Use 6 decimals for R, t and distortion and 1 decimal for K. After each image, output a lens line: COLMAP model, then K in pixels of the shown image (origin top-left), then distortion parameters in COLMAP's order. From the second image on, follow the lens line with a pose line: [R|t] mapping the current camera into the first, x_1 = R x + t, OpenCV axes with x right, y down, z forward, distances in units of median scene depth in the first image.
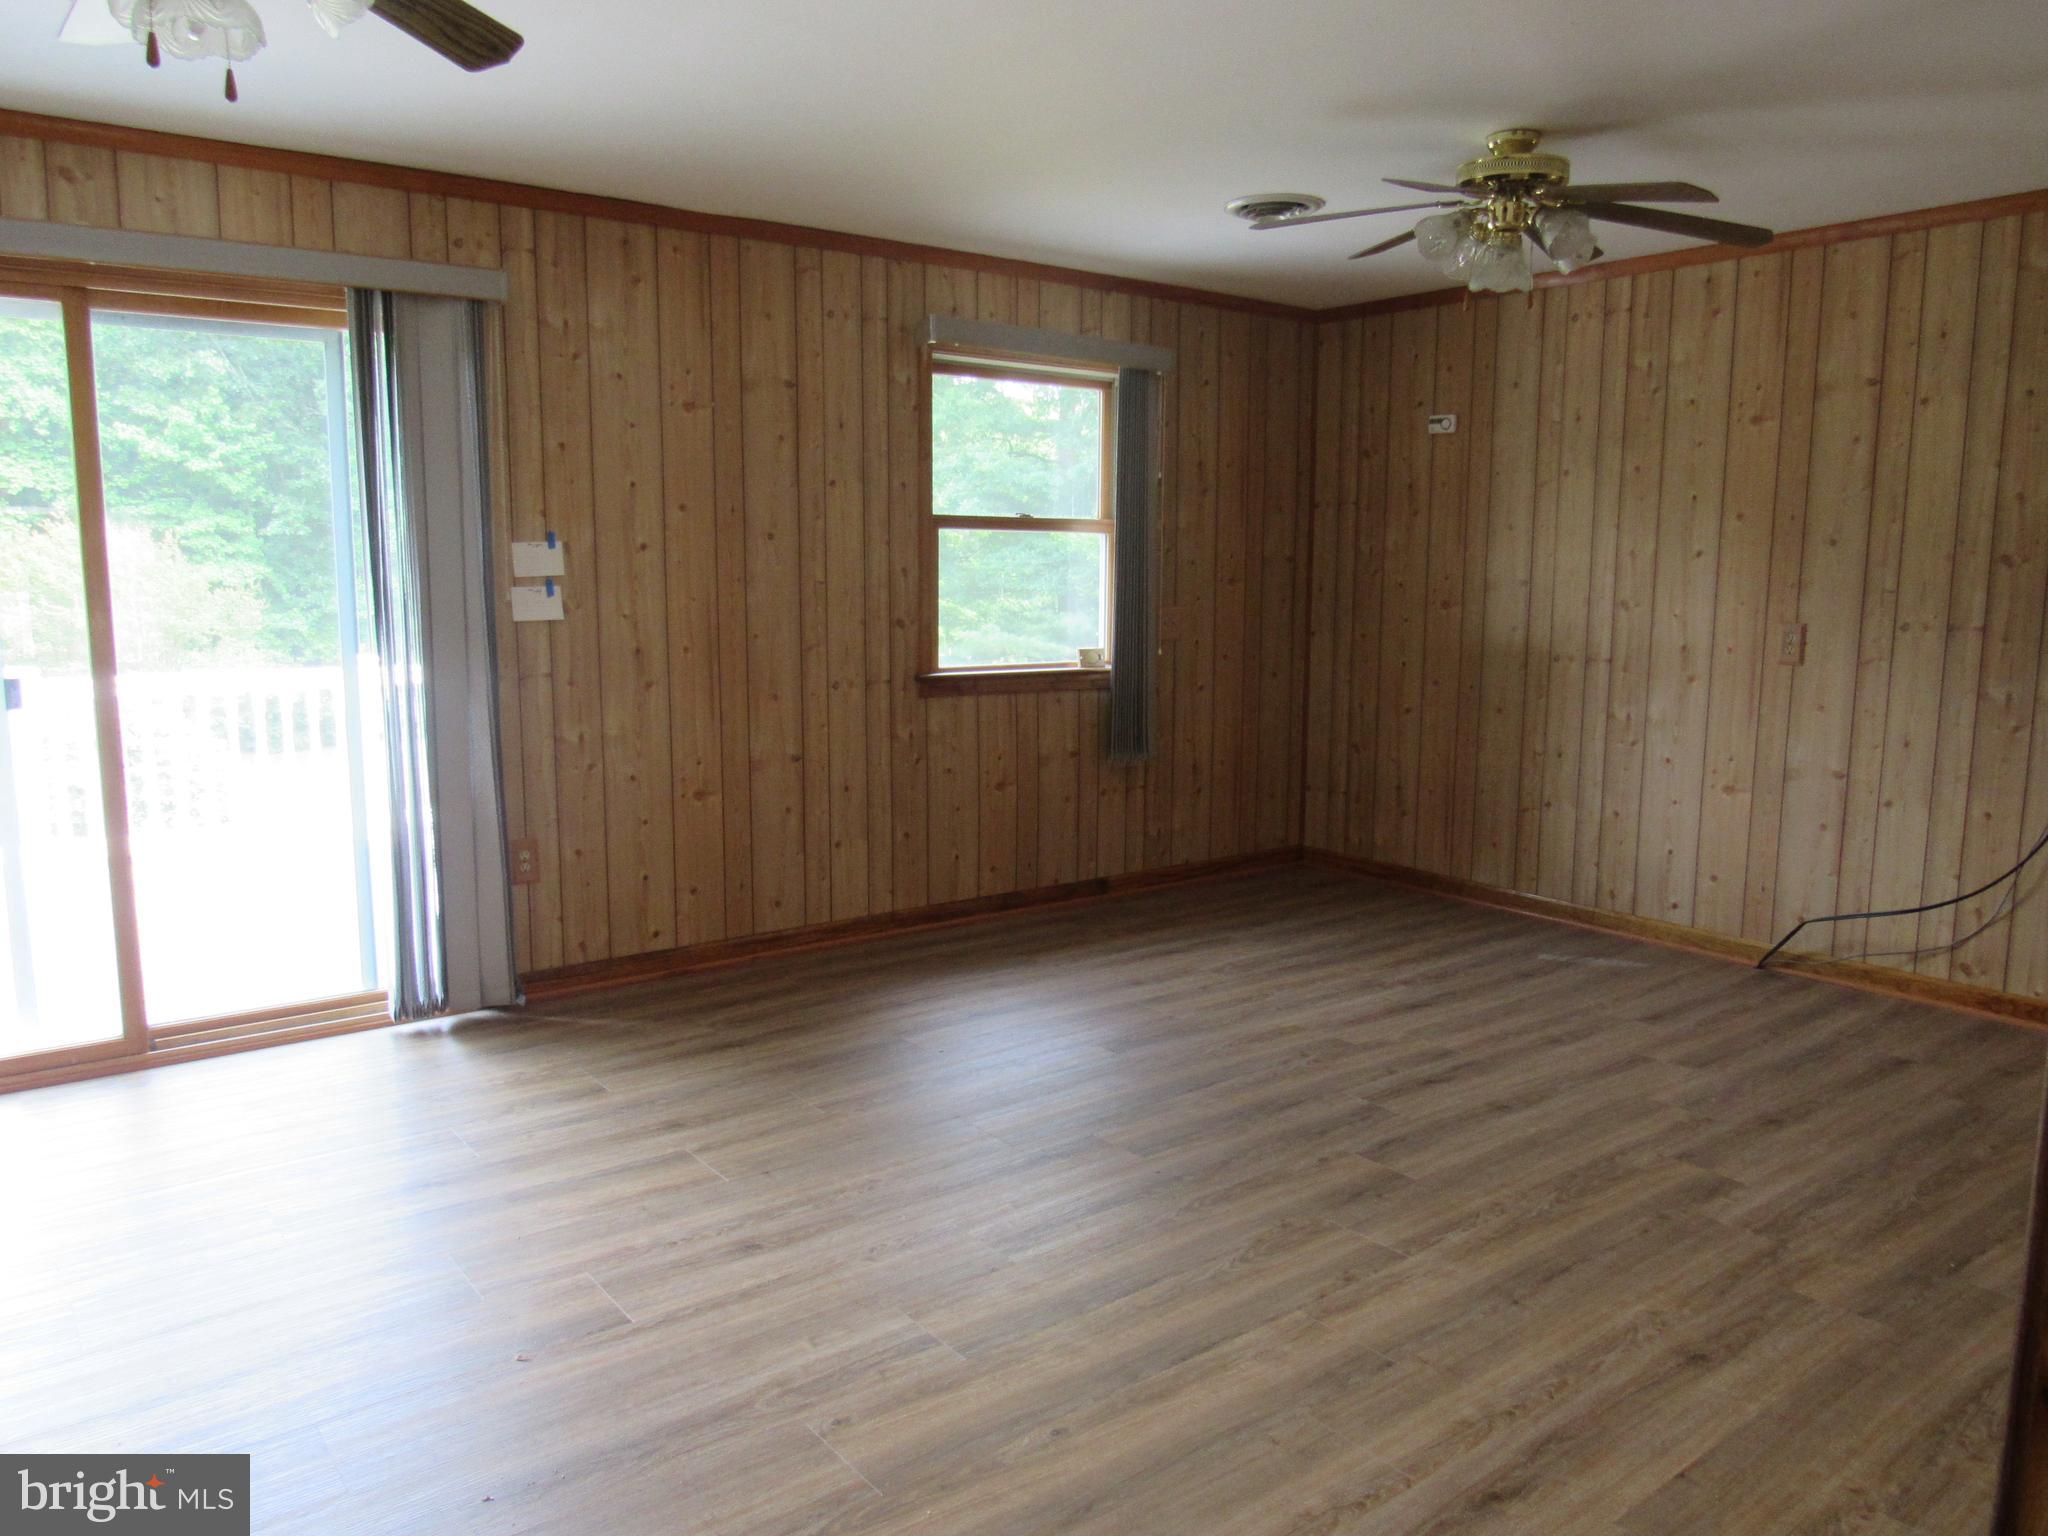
lens RADIAL K [[1458.8, 0, 1019.9], [0, 1458.8, 774.6], [0, 0, 1]] dist [-0.035148, 0.013543]
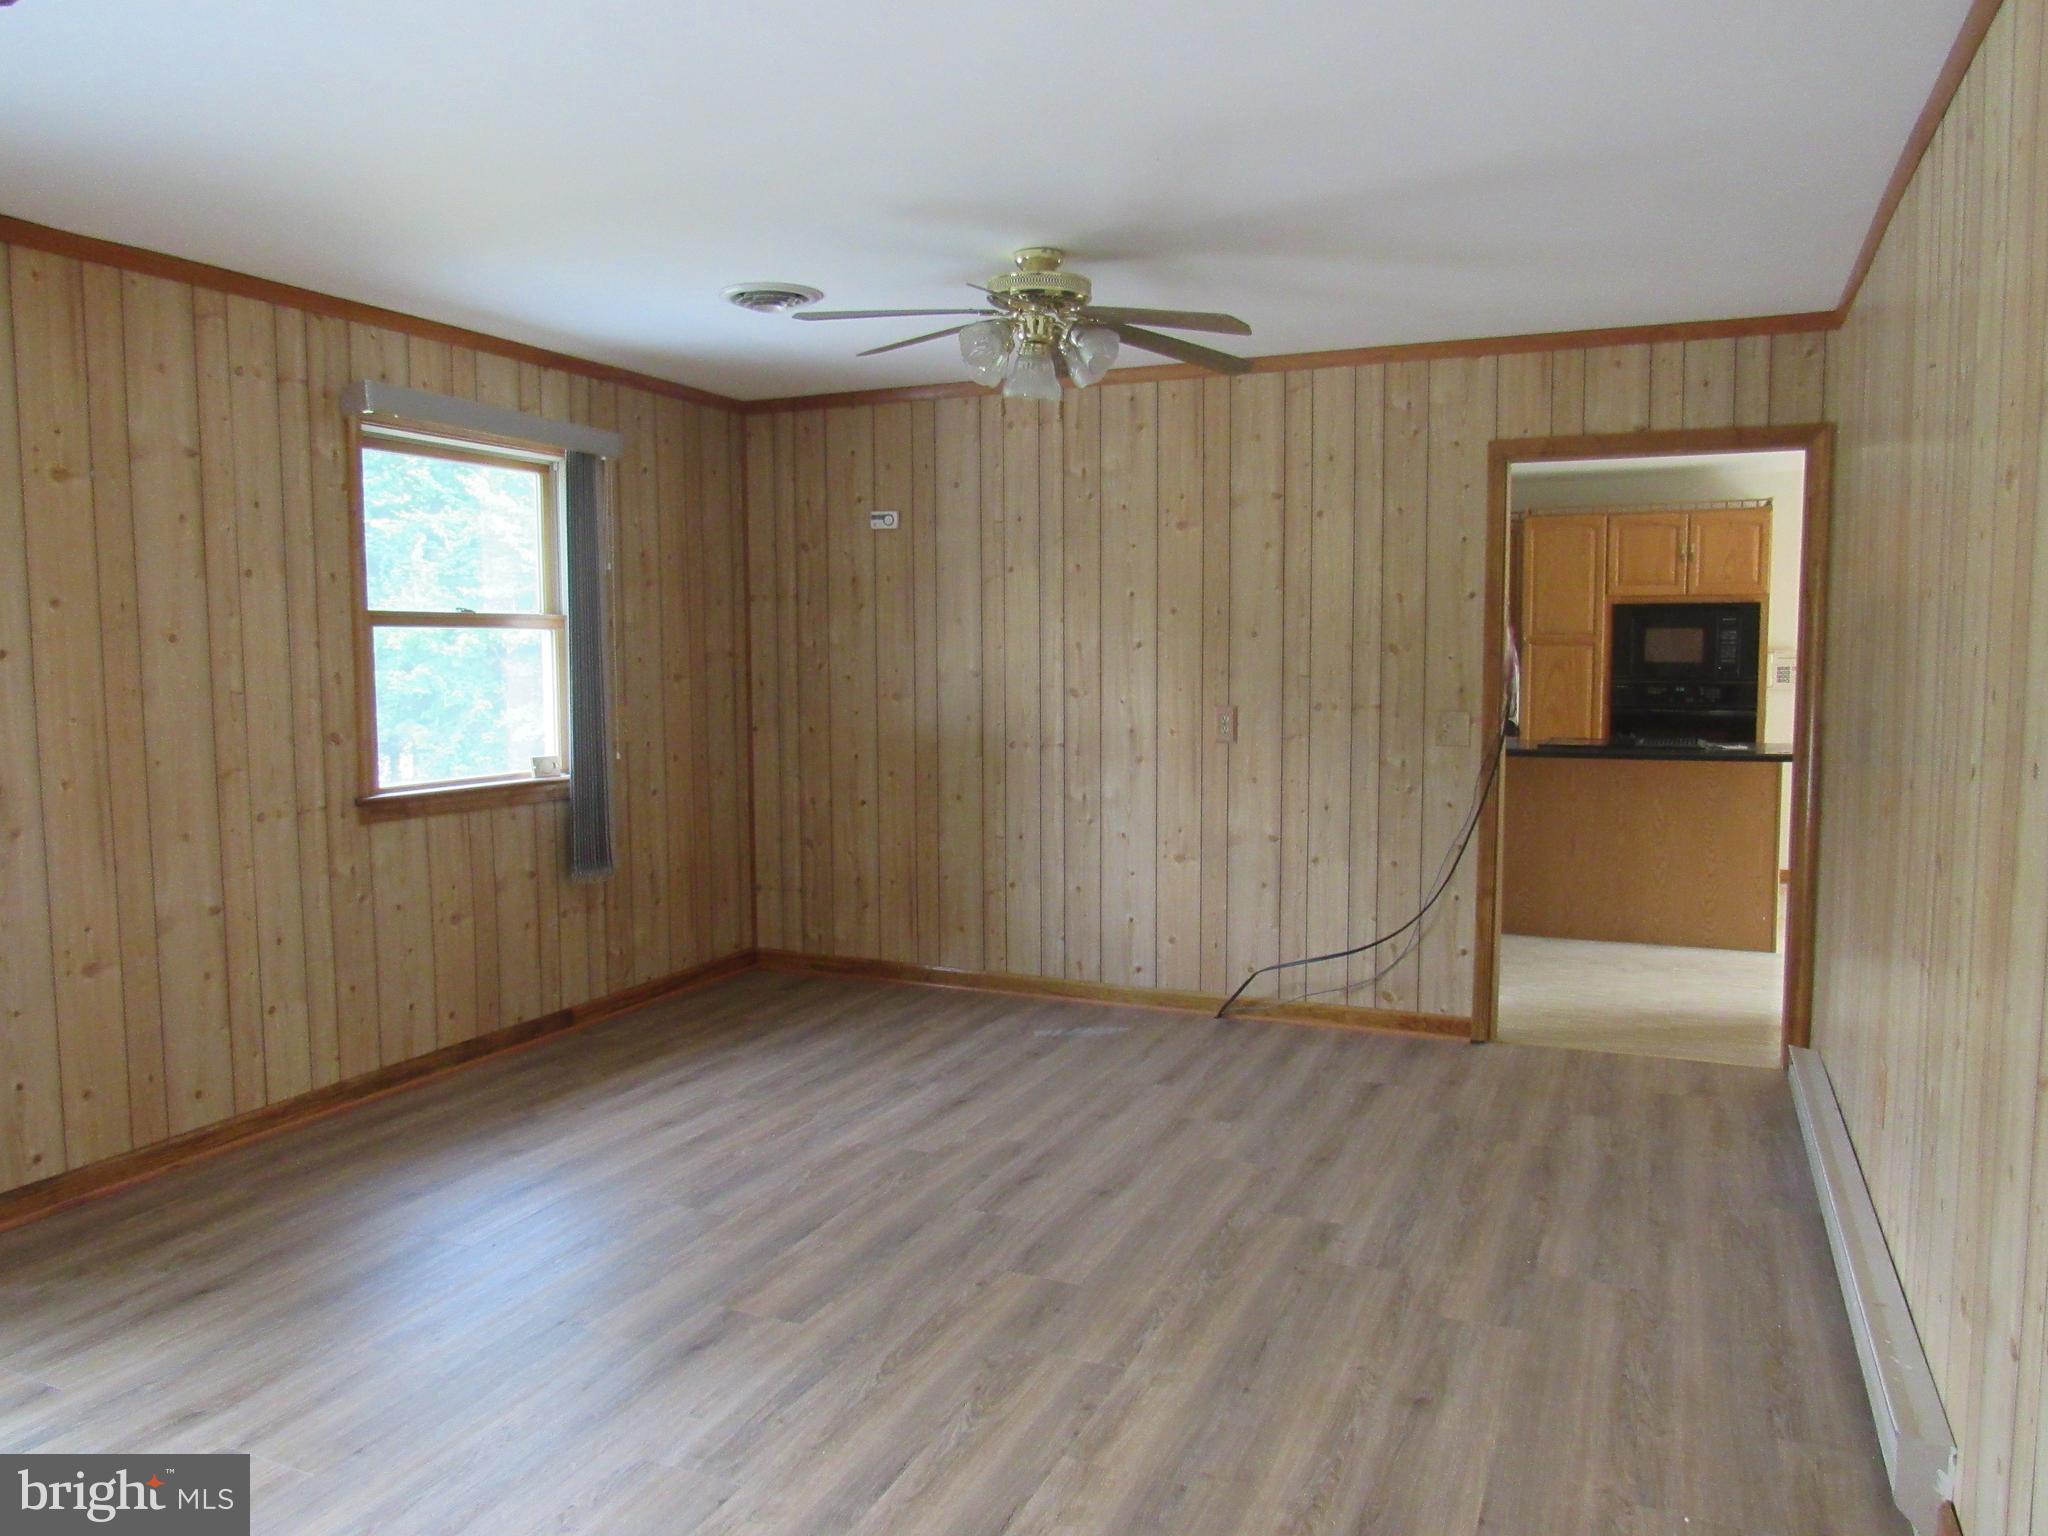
lens RADIAL K [[1458.8, 0, 1019.9], [0, 1458.8, 774.6], [0, 0, 1]] dist [-0.035148, 0.013543]
pose [[0.878997, -0.051913, 0.473993, -0.143046], [0.078590, 0.996234, -0.036631, -0.022785], [-0.470306, 0.069449, 0.879767, 0.083872]]
